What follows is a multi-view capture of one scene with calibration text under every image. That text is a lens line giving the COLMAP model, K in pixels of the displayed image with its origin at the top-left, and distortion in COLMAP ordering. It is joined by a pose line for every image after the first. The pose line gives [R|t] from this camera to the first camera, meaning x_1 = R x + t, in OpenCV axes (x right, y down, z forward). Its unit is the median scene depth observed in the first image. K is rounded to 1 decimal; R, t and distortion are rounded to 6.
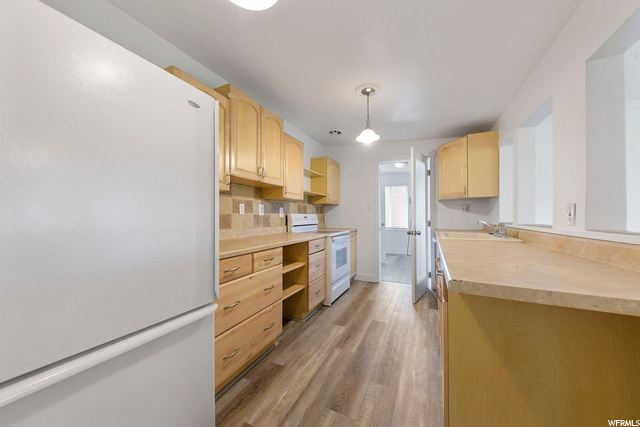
lens RADIAL K [[223.8, 0, 318.8], [0, 223.8, 215.5], [0, 0, 1]] dist [-0.001627, -0.000112]
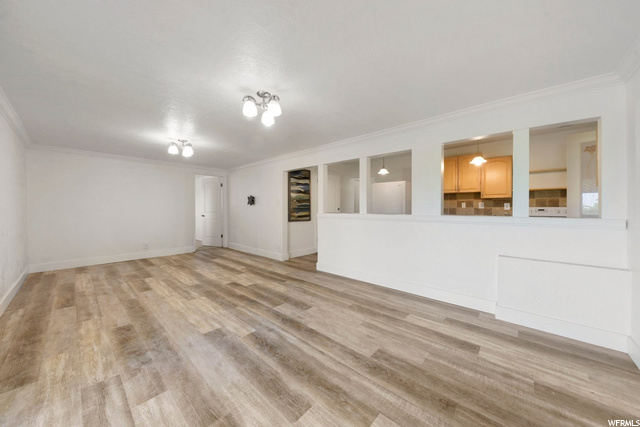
lens RADIAL K [[223.8, 0, 319.4], [0, 223.8, 211.0], [0, 0, 1]] dist [-0.001627, -0.000112]
pose [[-0.273177, 0.005427, -0.961949, 1.872576], [0.000034, 0.999984, 0.005632, 0.009503], [0.961964, 0.001506, -0.273173, 0.264239]]
